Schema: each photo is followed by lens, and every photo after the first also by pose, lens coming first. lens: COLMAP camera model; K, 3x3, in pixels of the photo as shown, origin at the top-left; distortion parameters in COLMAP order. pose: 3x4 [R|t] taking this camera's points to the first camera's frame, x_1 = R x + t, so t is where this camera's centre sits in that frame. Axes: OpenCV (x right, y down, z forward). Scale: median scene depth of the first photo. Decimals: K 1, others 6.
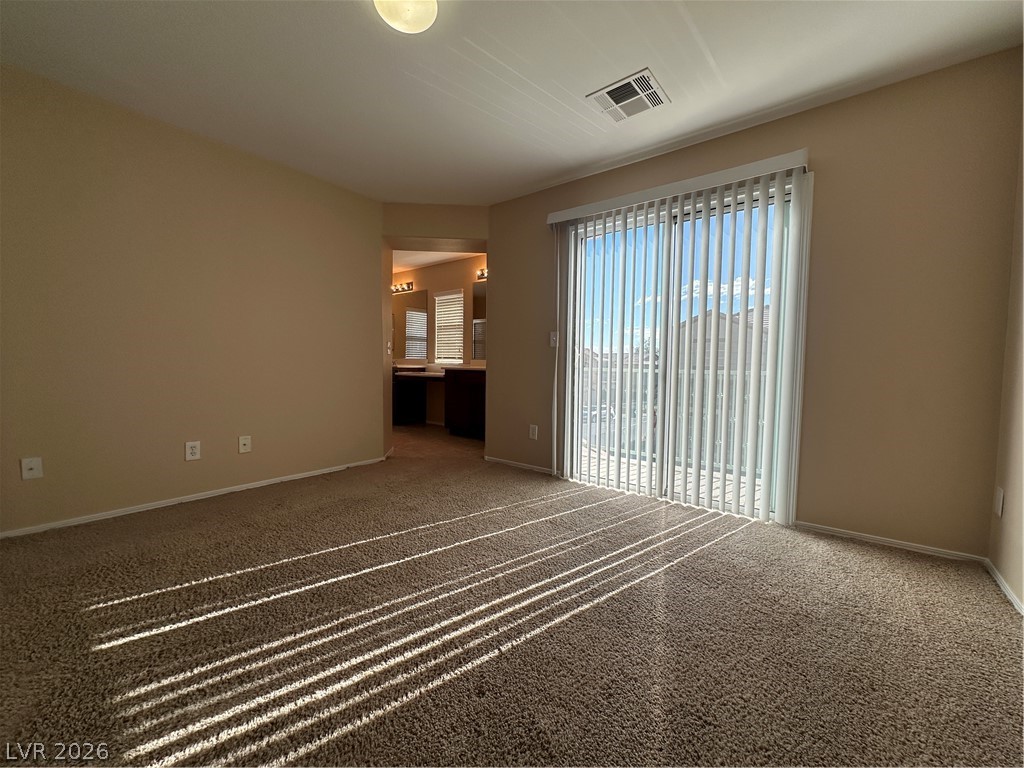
lens RADIAL K [[404.7, 0, 509.7], [0, 404.7, 386.2], [0, 0, 1]] dist [-0.005833, 0.001304]
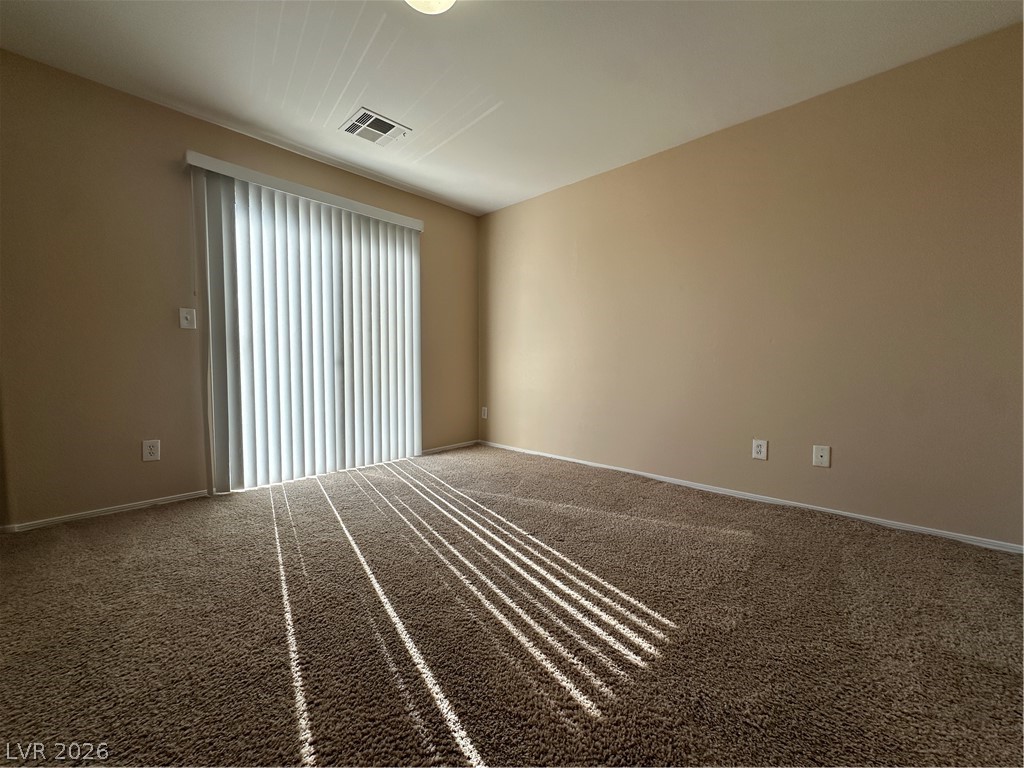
lens RADIAL K [[404.7, 0, 512.8], [0, 404.7, 380.9], [0, 0, 1]] dist [-0.005833, 0.001304]
pose [[0.087307, -0.057395, 0.994527, -0.859478], [0.055143, 0.997087, 0.052702, -0.008785], [-0.994654, 0.050240, 0.090218, 0.497366]]
